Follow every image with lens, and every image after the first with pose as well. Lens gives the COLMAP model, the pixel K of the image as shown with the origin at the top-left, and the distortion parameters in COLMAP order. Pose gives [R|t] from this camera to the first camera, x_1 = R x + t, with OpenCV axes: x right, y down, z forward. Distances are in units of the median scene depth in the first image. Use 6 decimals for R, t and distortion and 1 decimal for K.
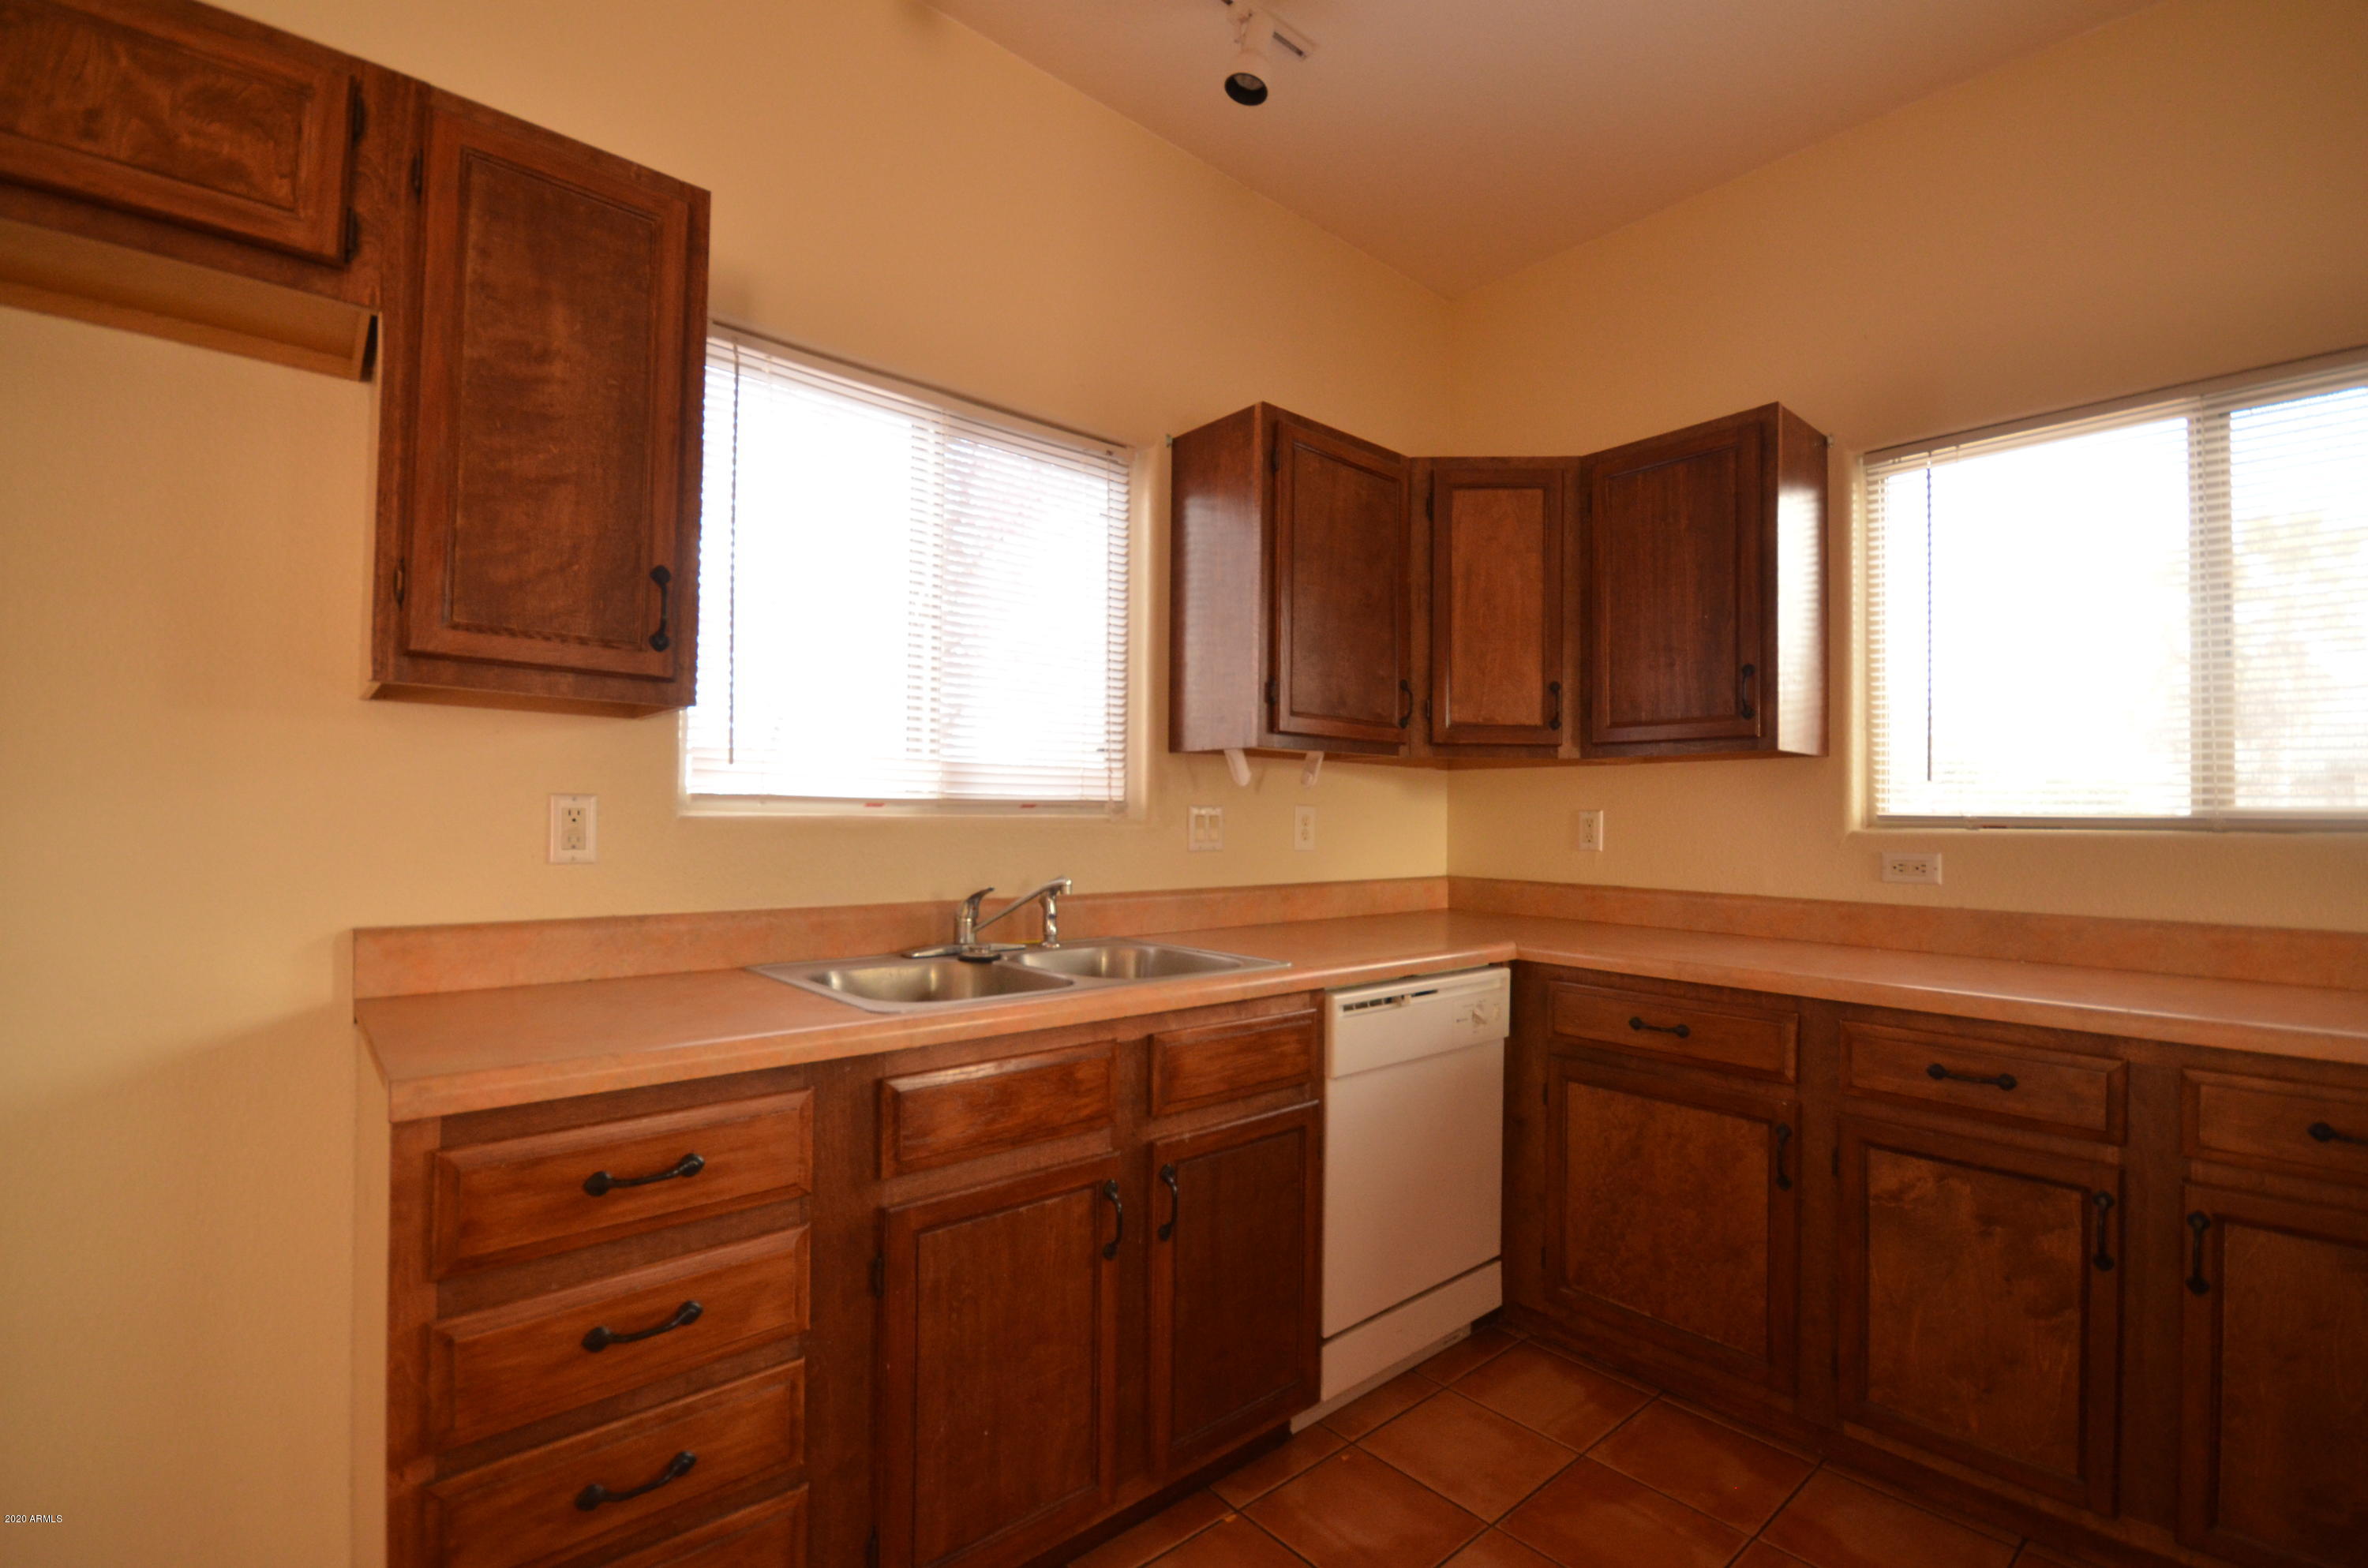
lens RADIAL K [[1051.0, 0, 1170.1], [0, 1051.0, 804.9], [0, 0, 1]] dist [0.004799, -0.010544]
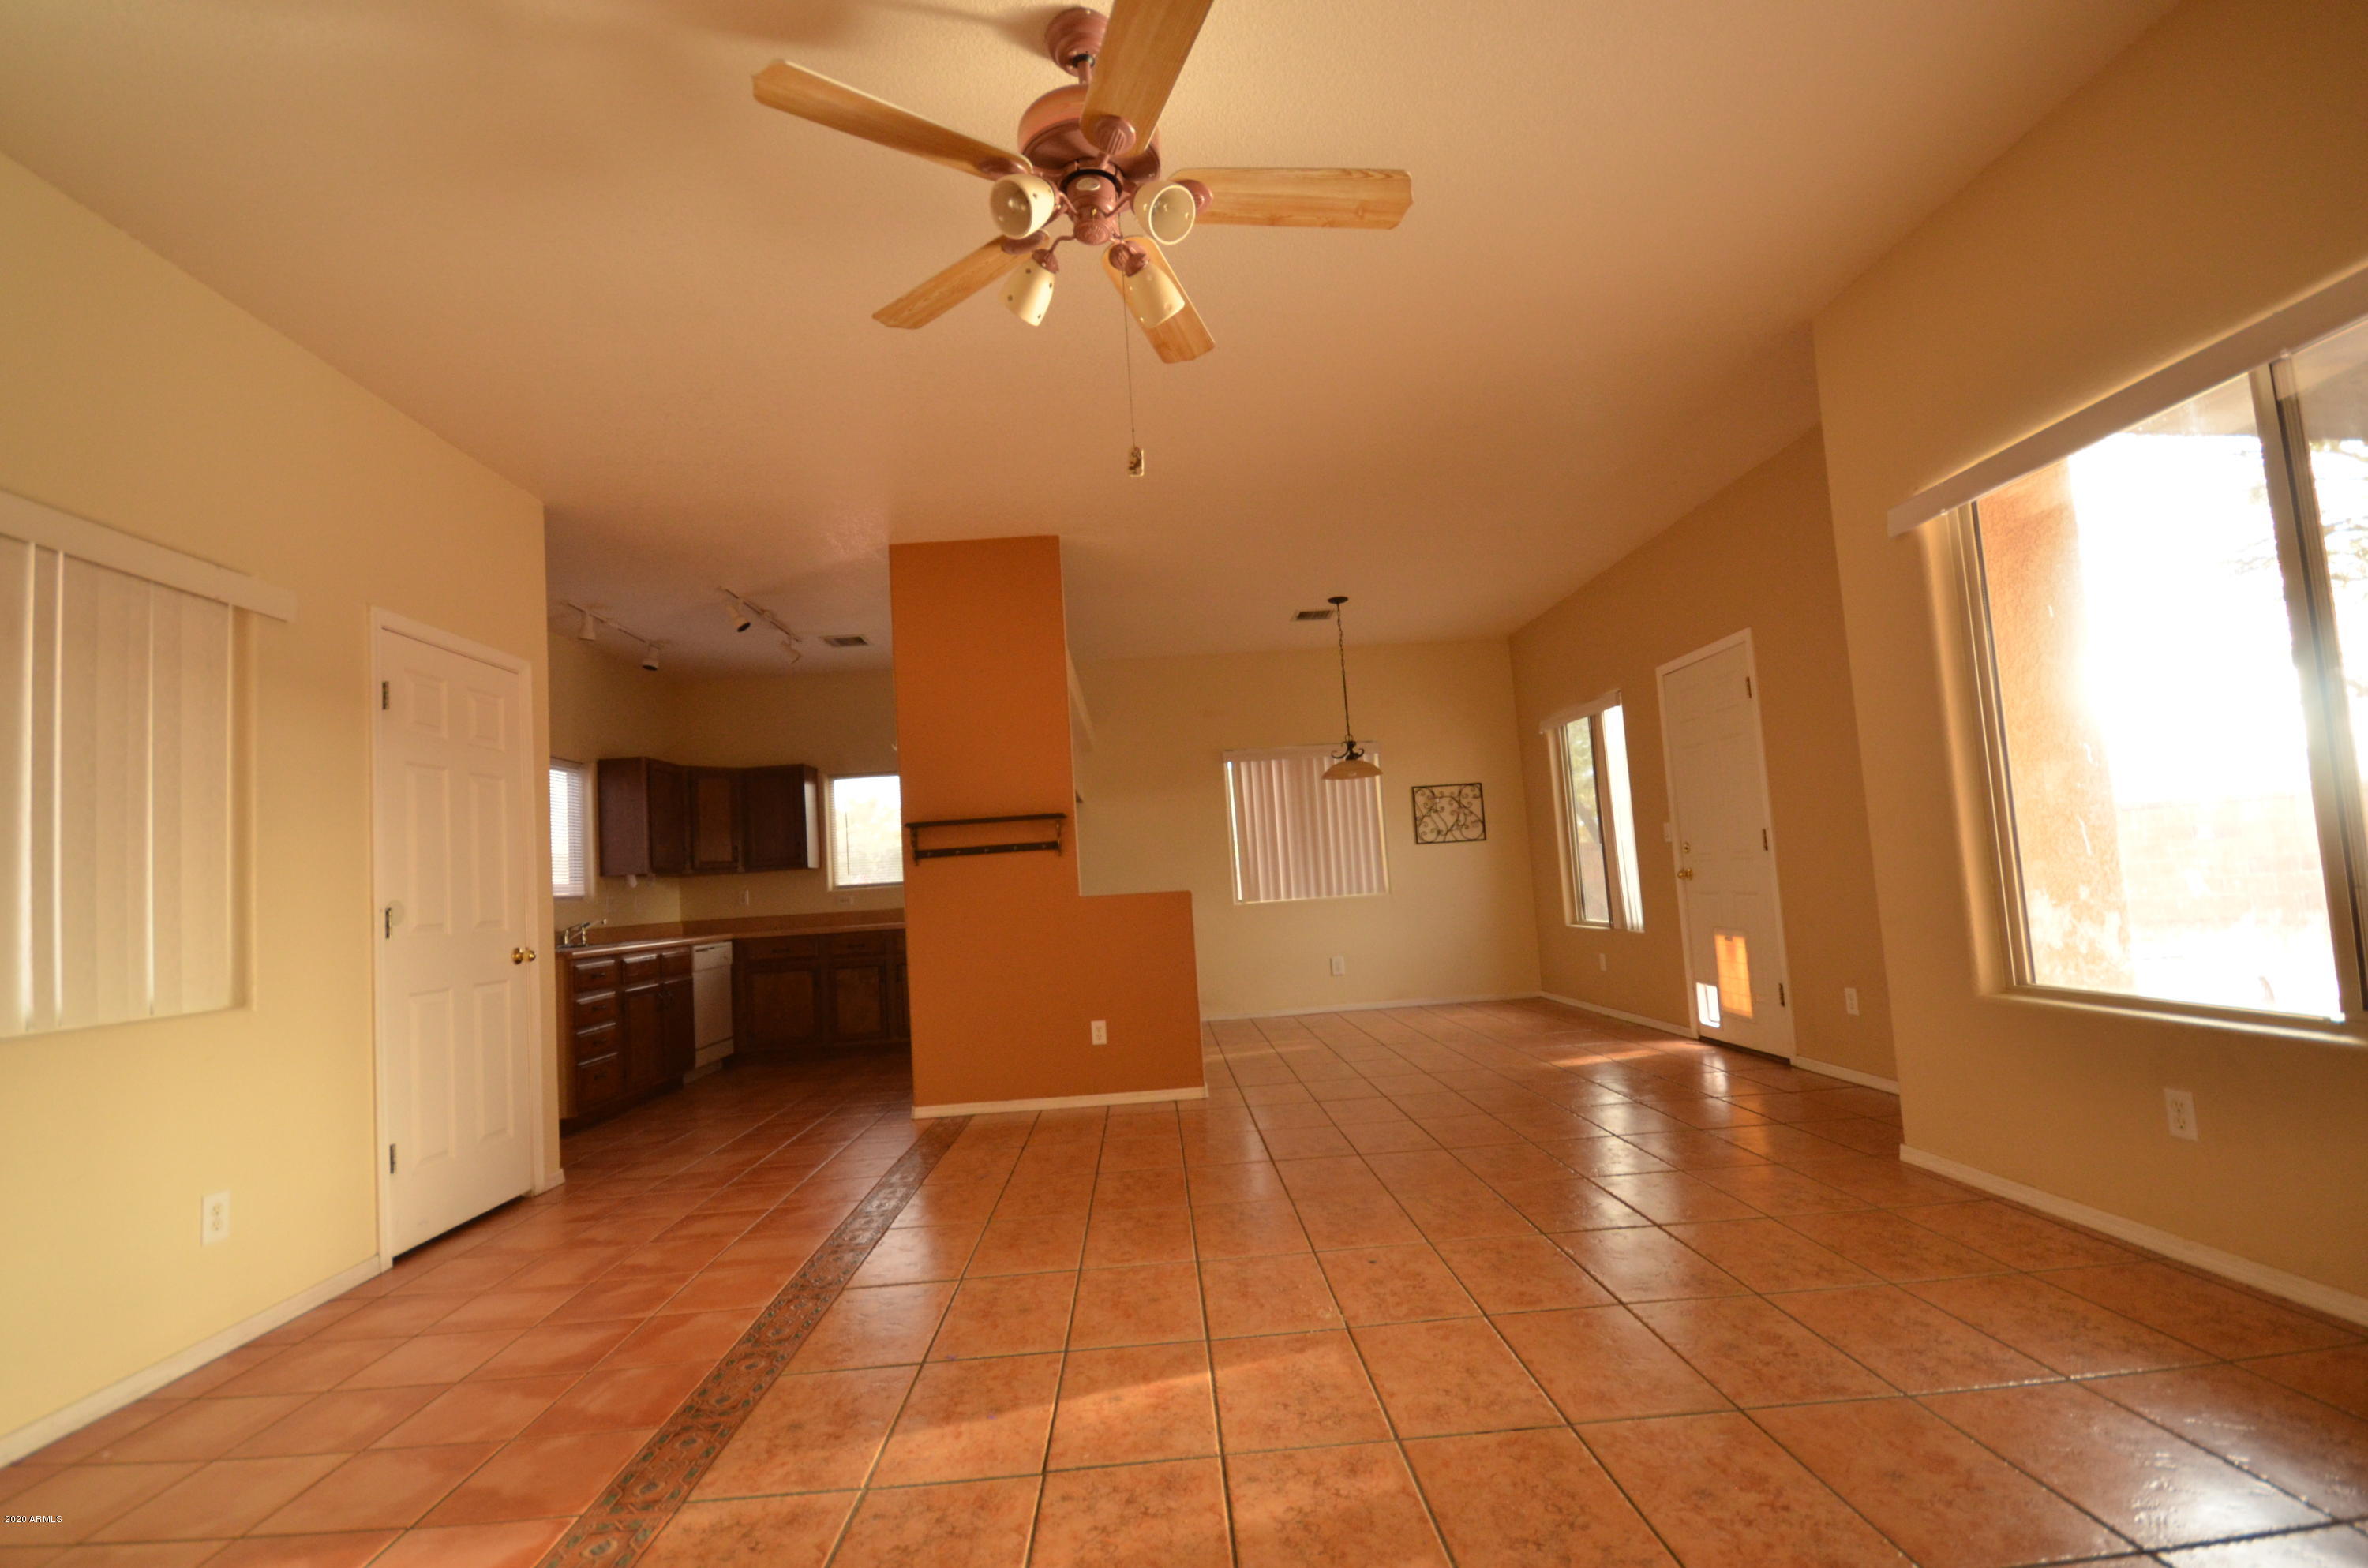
lens RADIAL K [[1051.0, 0, 1183.6], [0, 1051.0, 804.5], [0, 0, 1]] dist [0.004799, -0.010544]
pose [[0.628744, 0.004904, 0.777597, -1.495910], [0.063249, 0.996344, -0.057425, 0.018711], [-0.775036, 0.085288, 0.626135, -2.393575]]
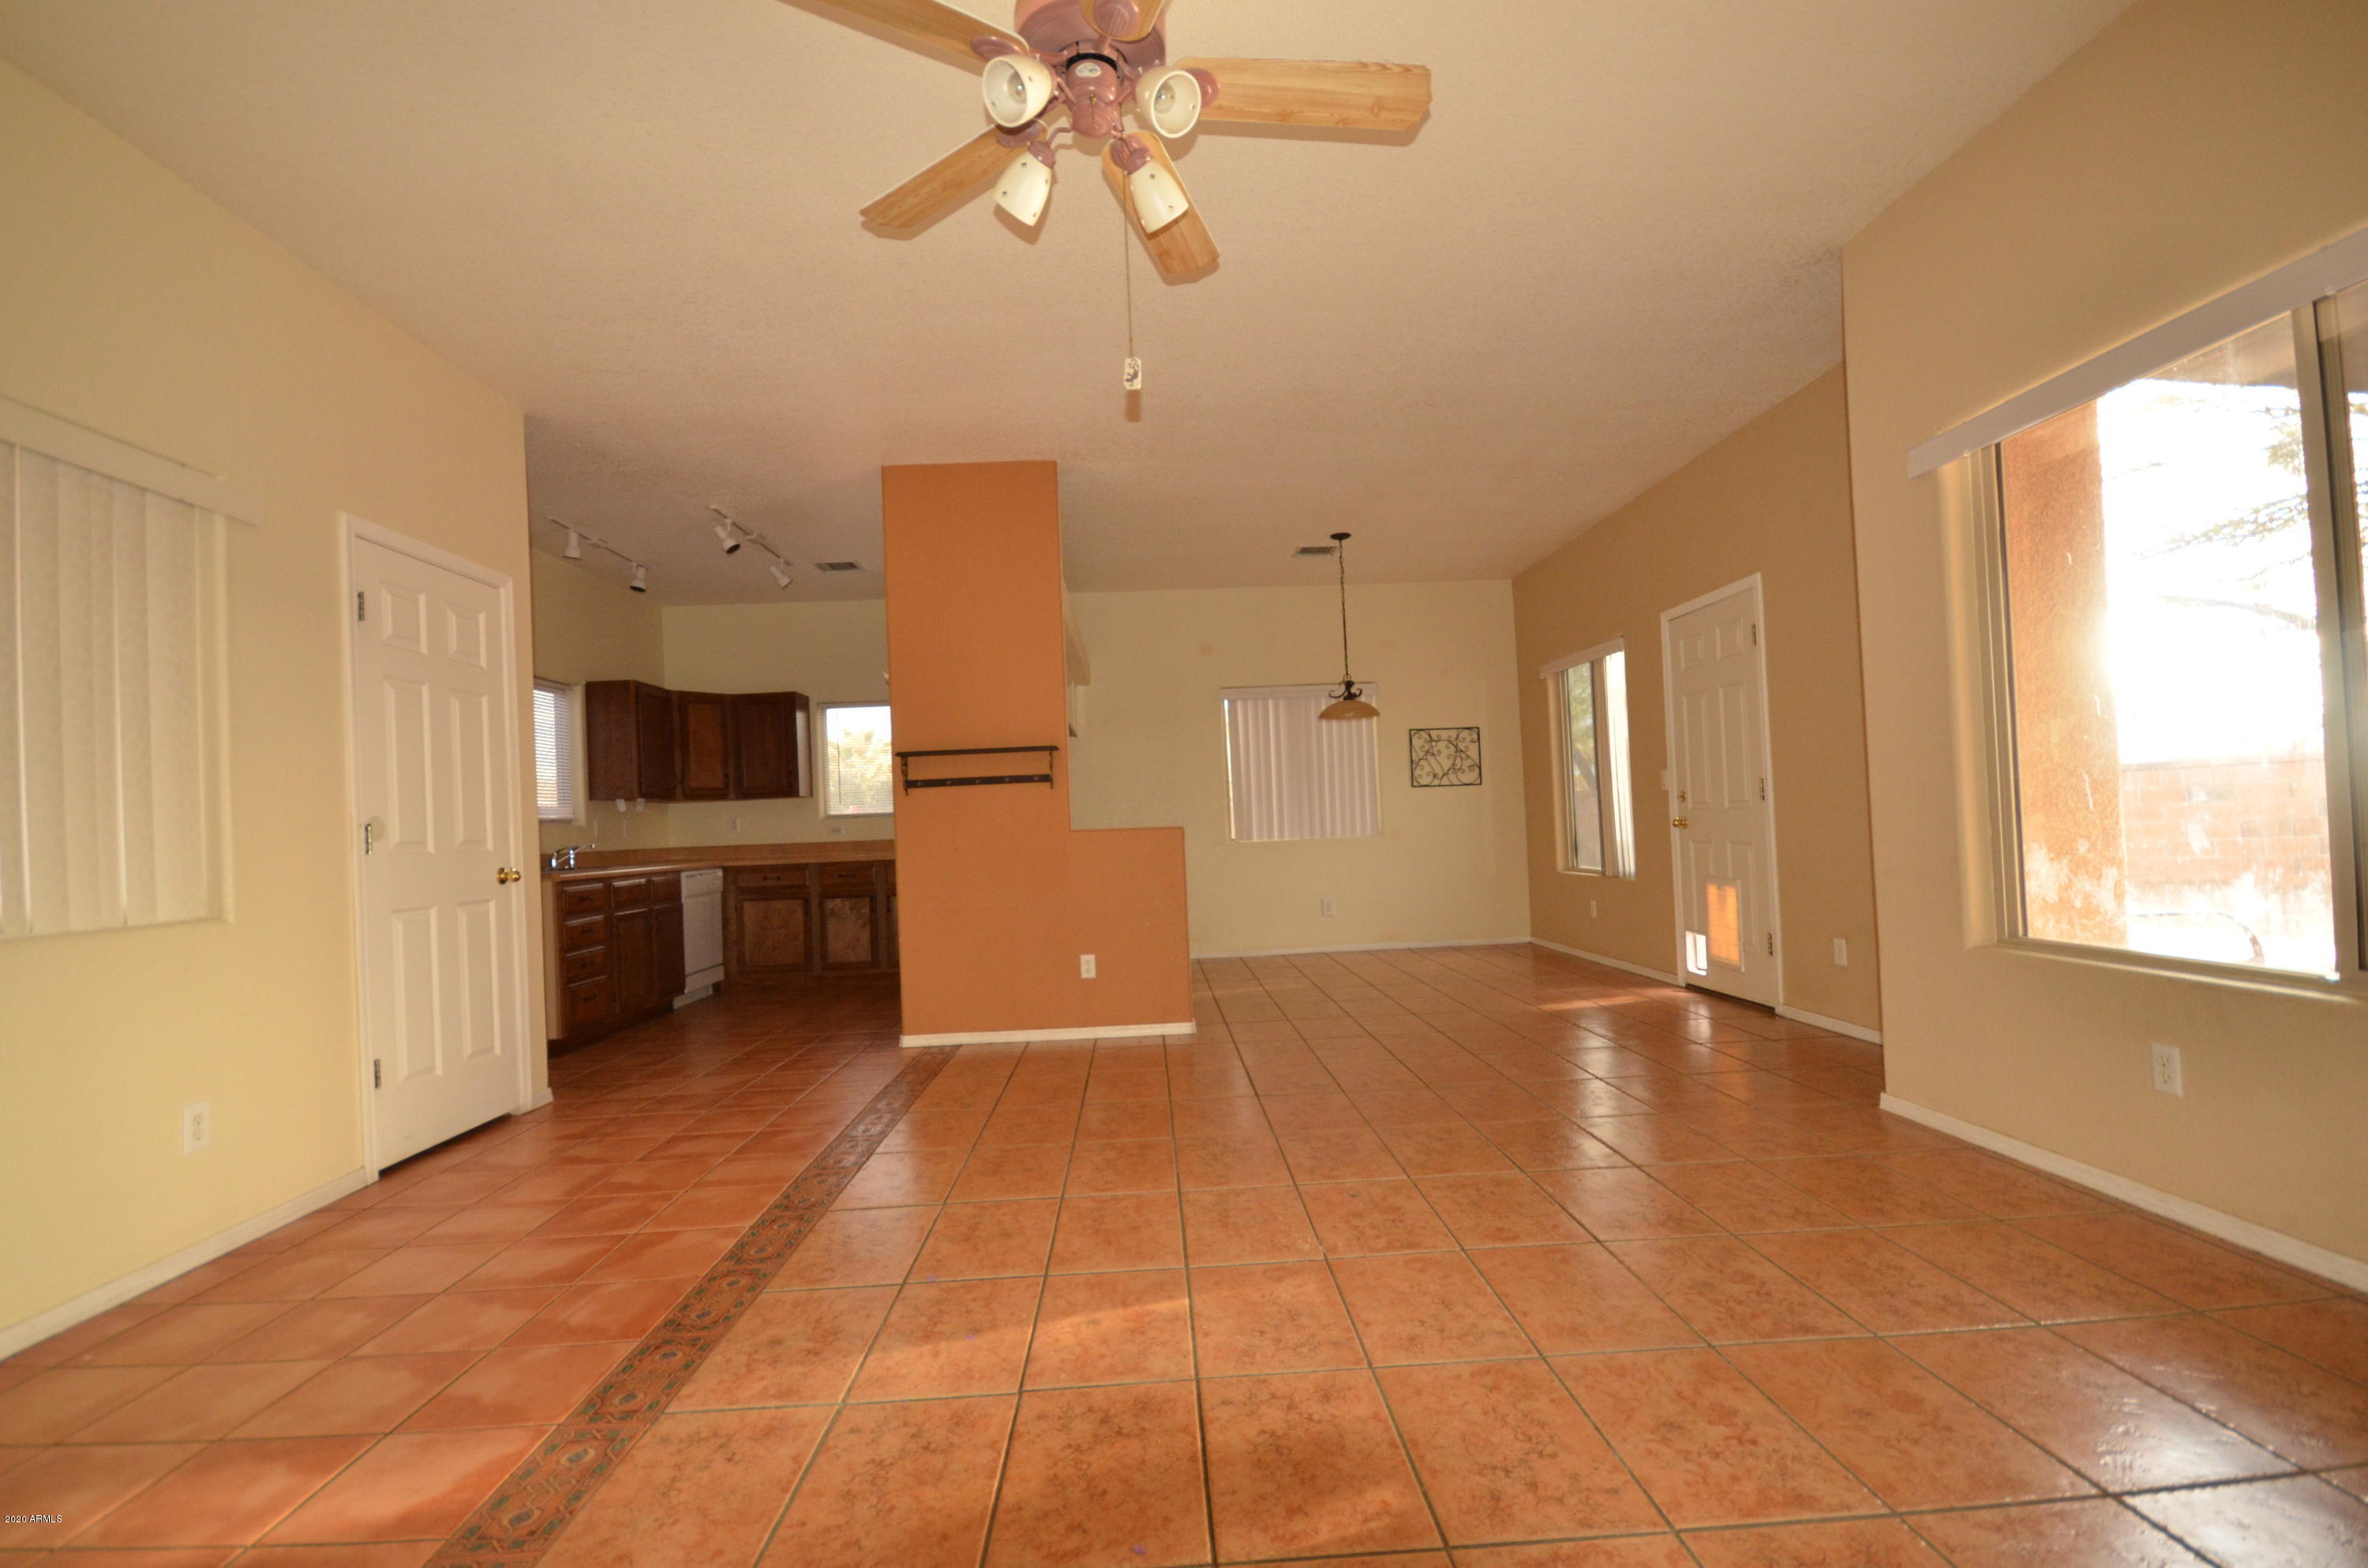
lens RADIAL K [[1051.0, 0, 1183.8], [0, 1051.0, 806.1], [0, 0, 1]] dist [0.004799, -0.010544]
pose [[0.626036, -0.025545, 0.779375, -1.472645], [0.040038, 0.999198, 0.000589, 0.030005], [-0.778765, 0.030835, 0.626557, -2.382322]]
